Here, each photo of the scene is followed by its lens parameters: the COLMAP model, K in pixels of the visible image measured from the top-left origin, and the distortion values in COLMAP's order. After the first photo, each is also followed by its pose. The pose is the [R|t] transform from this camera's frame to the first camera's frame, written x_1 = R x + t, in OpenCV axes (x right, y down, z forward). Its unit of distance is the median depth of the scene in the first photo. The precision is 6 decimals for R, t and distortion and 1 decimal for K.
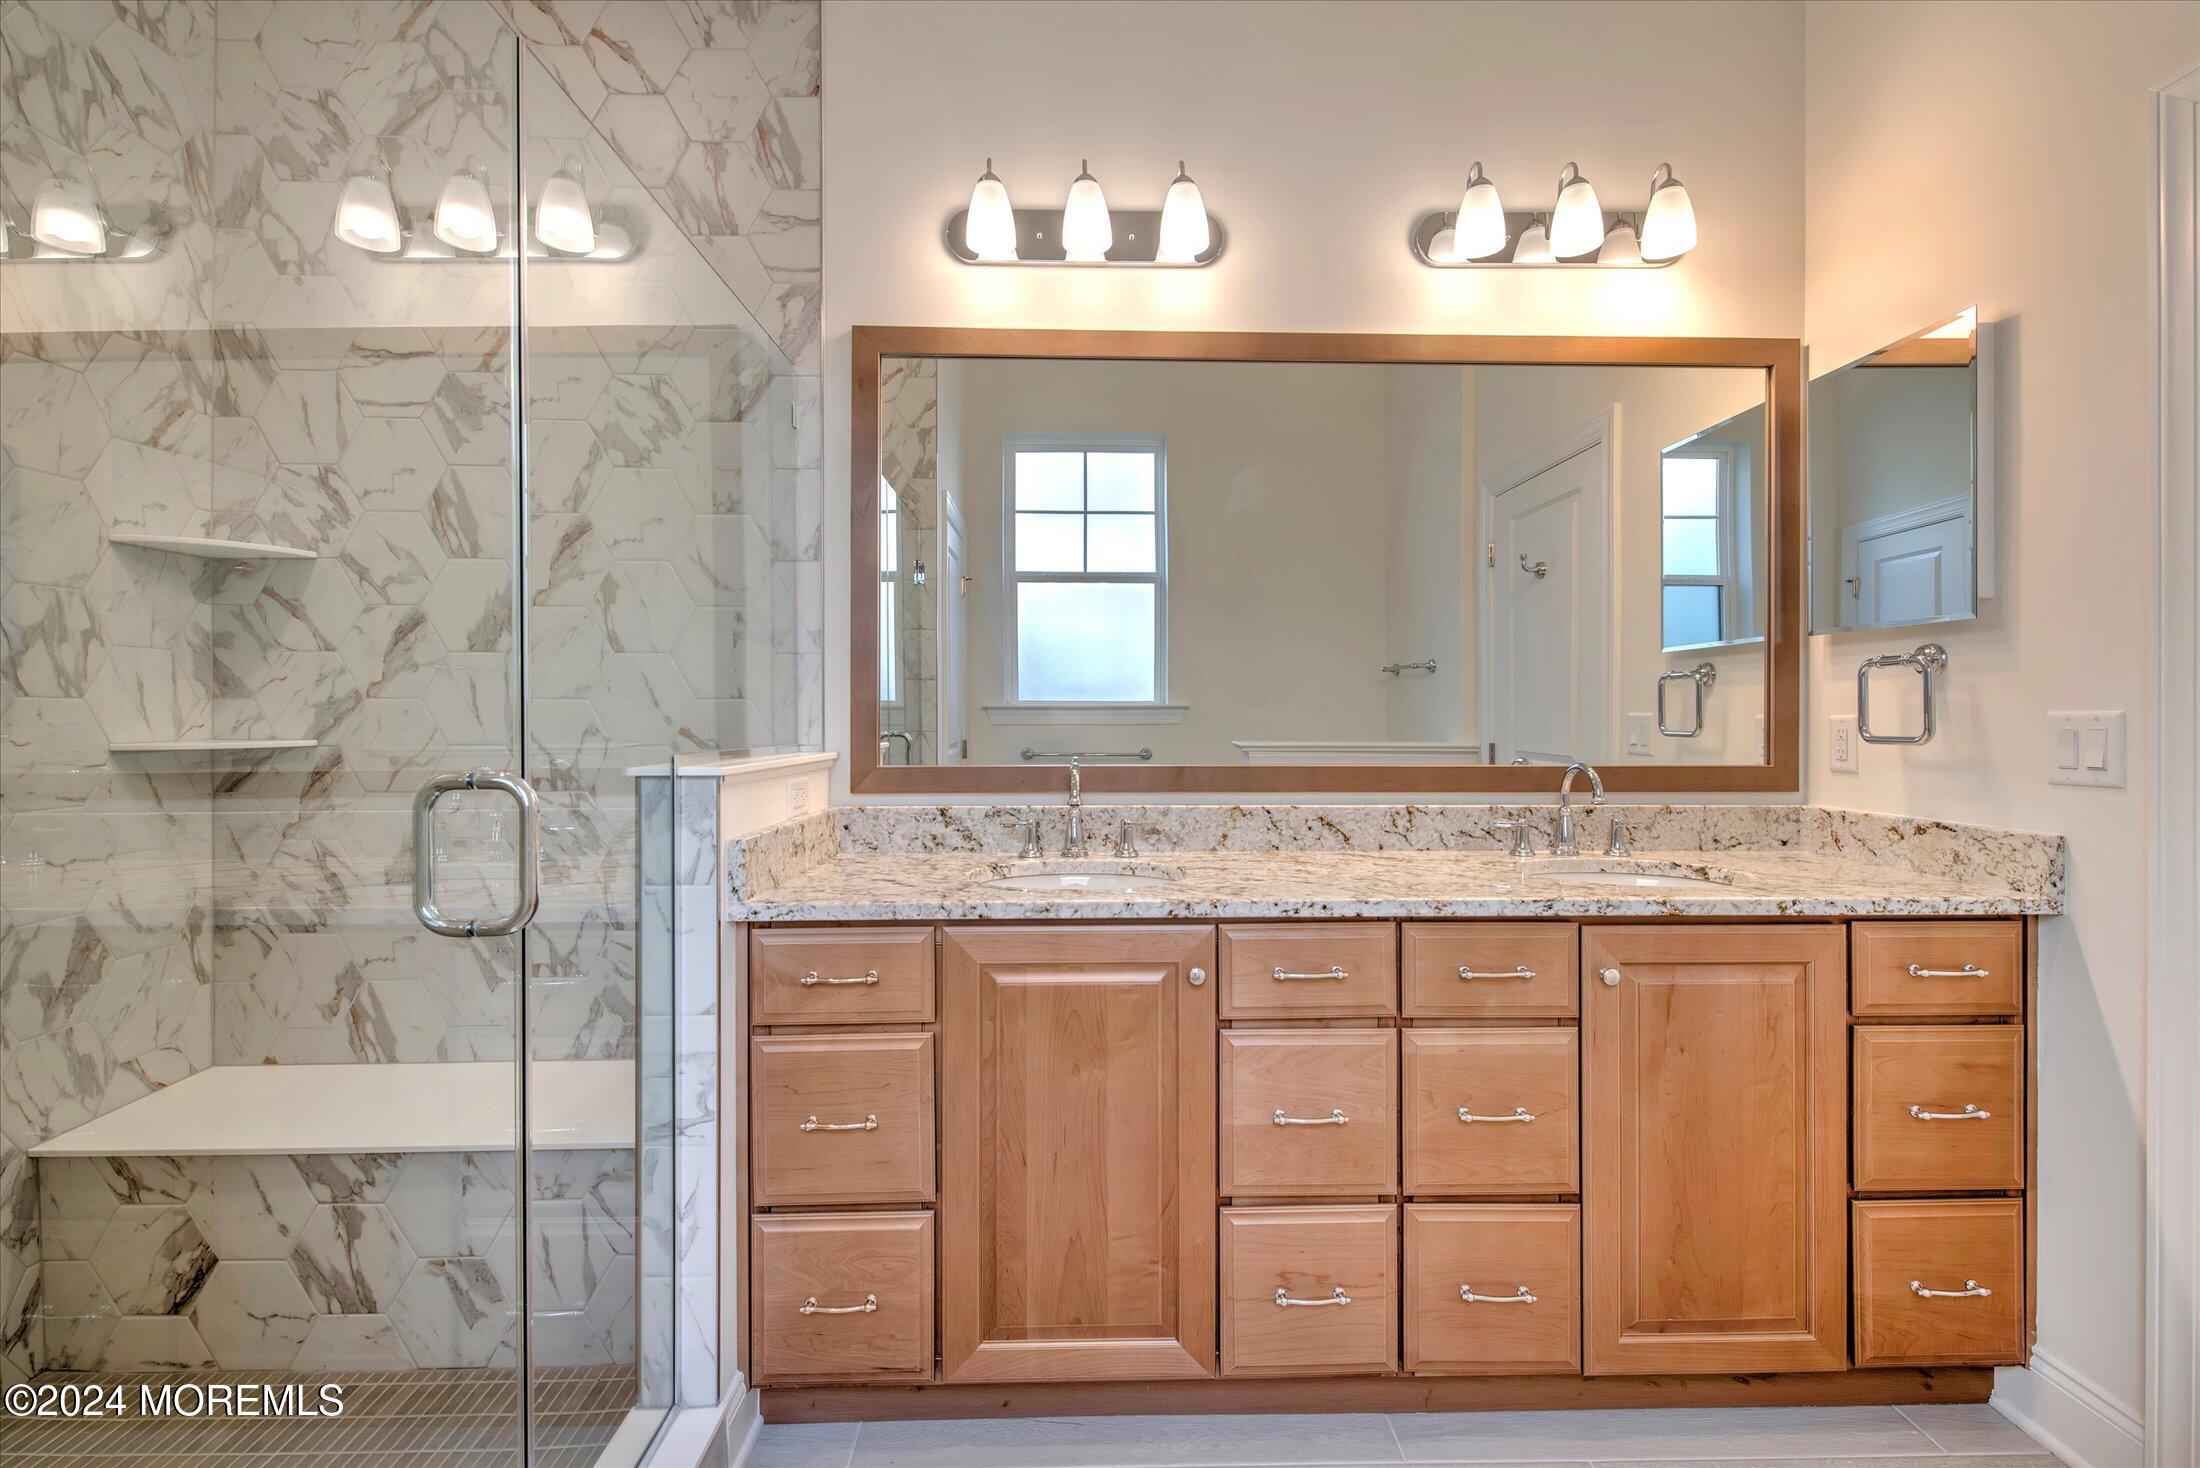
lens RADIAL K [[964.4, 0, 1094.4], [0, 964.4, 729.9], [0, 0, 1]] dist [-0.001211, -0.000370]
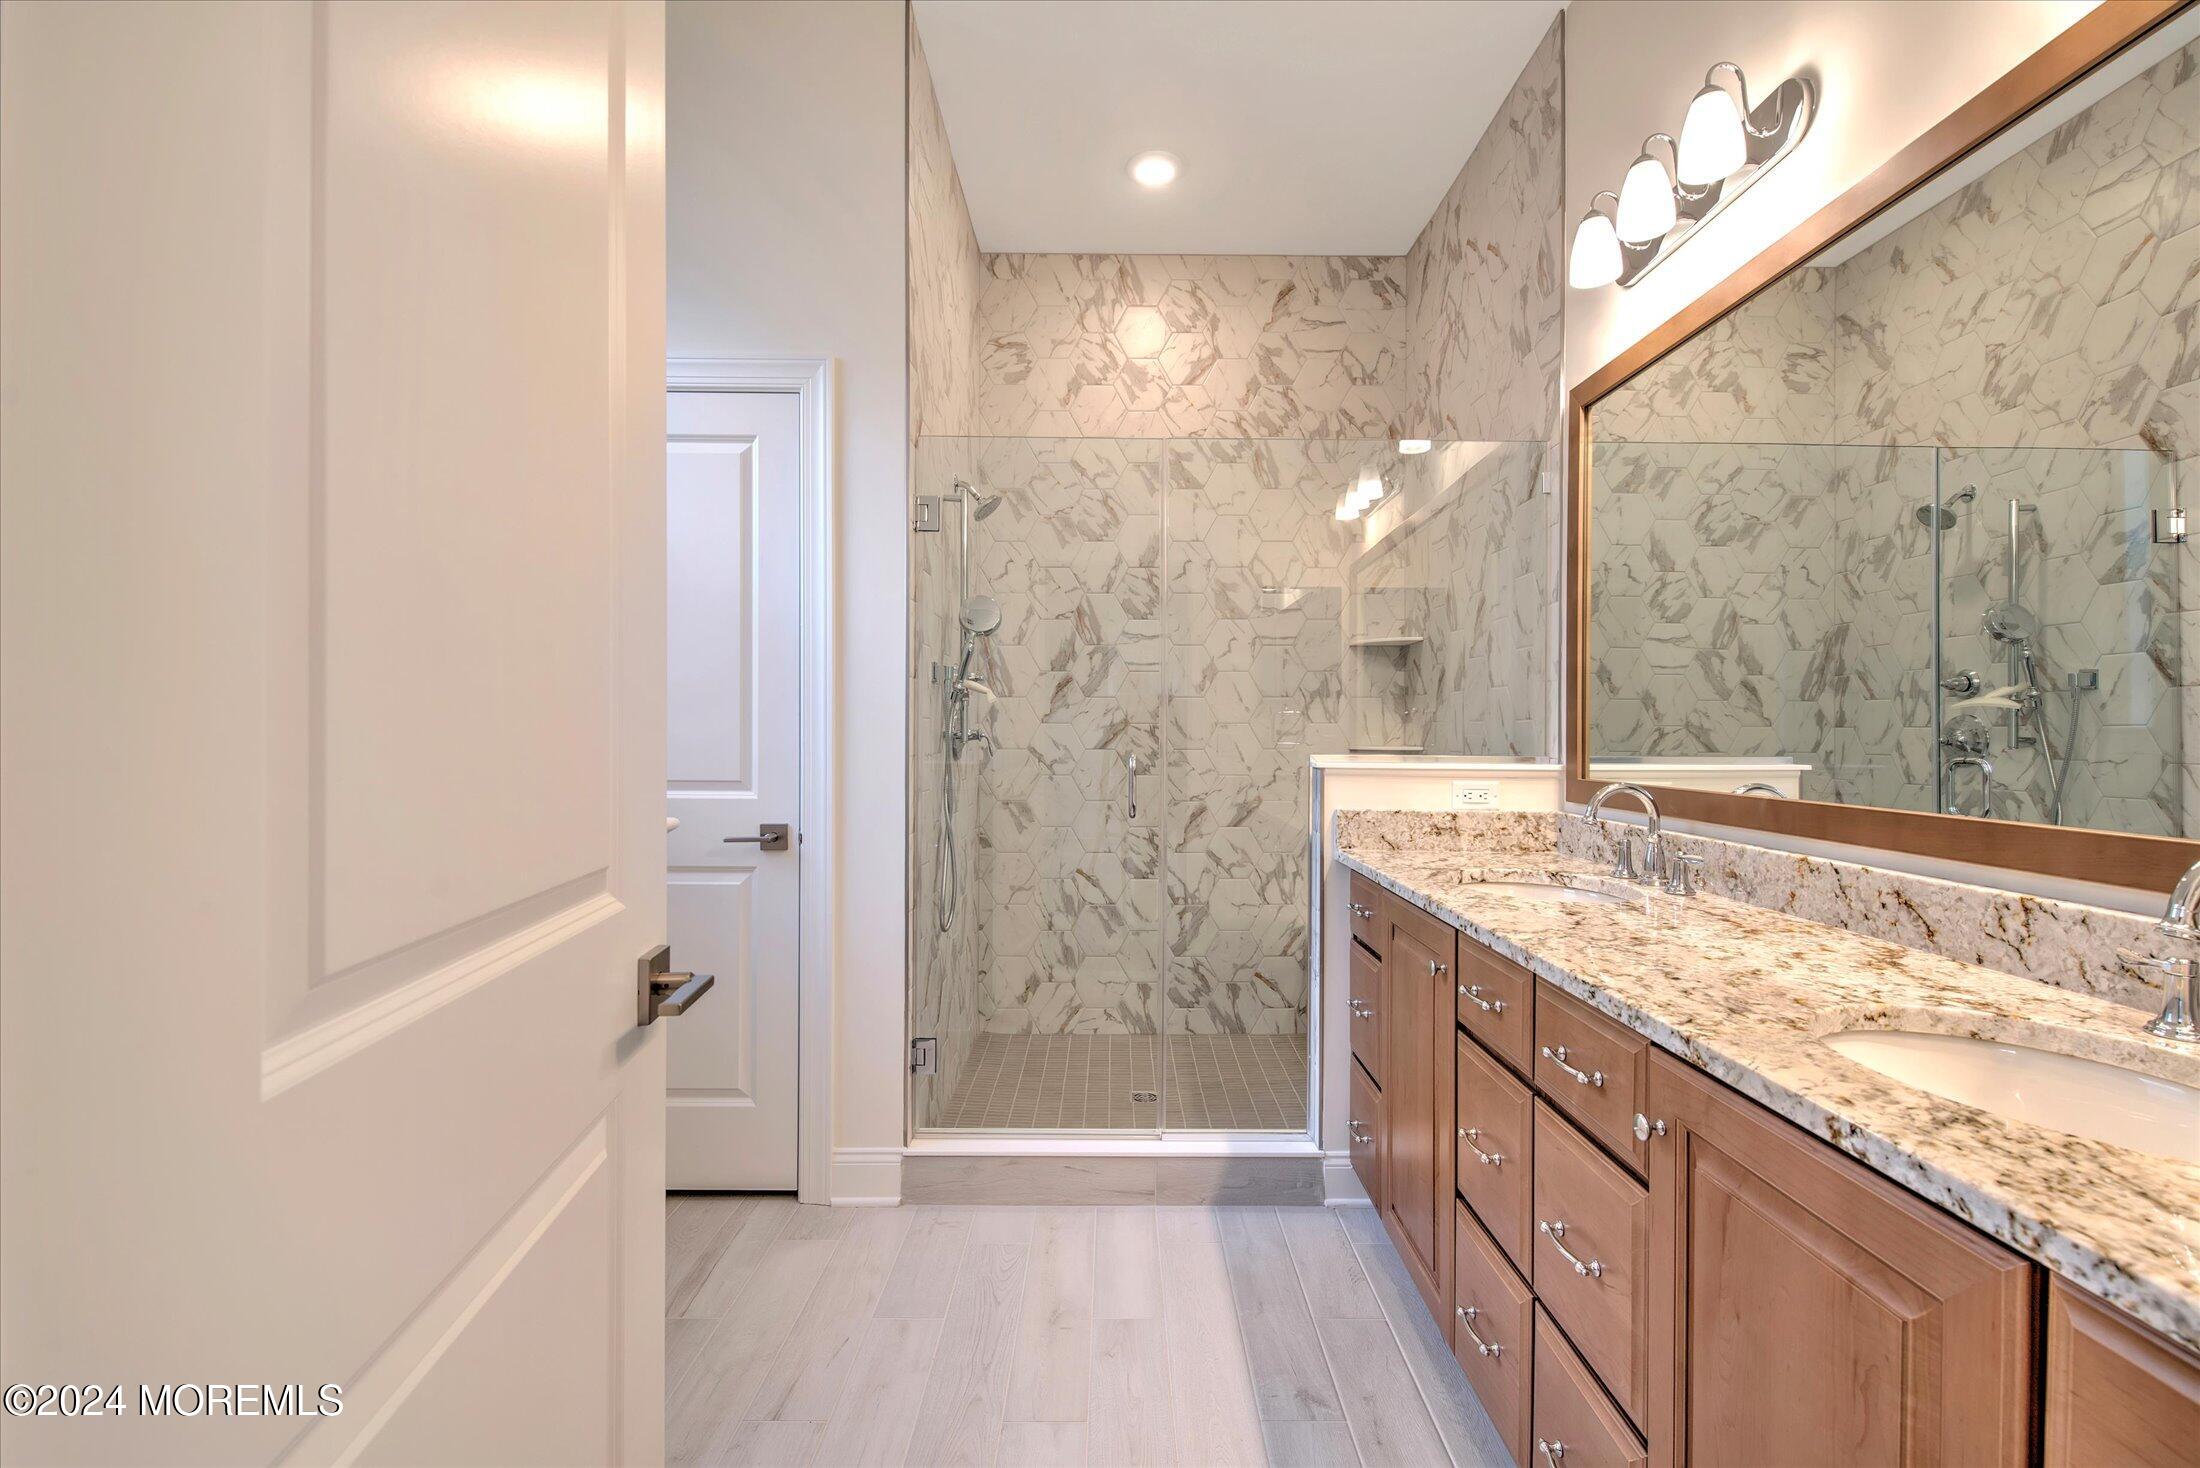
lens RADIAL K [[964.4, 0, 1094.4], [0, 964.4, 729.9], [0, 0, 1]] dist [-0.001211, -0.000370]
pose [[-0.030195, -0.002233, -0.999542, 0.901767], [-0.022999, 0.999734, -0.001539, -0.004668], [0.999279, 0.022942, -0.030238, 0.477663]]
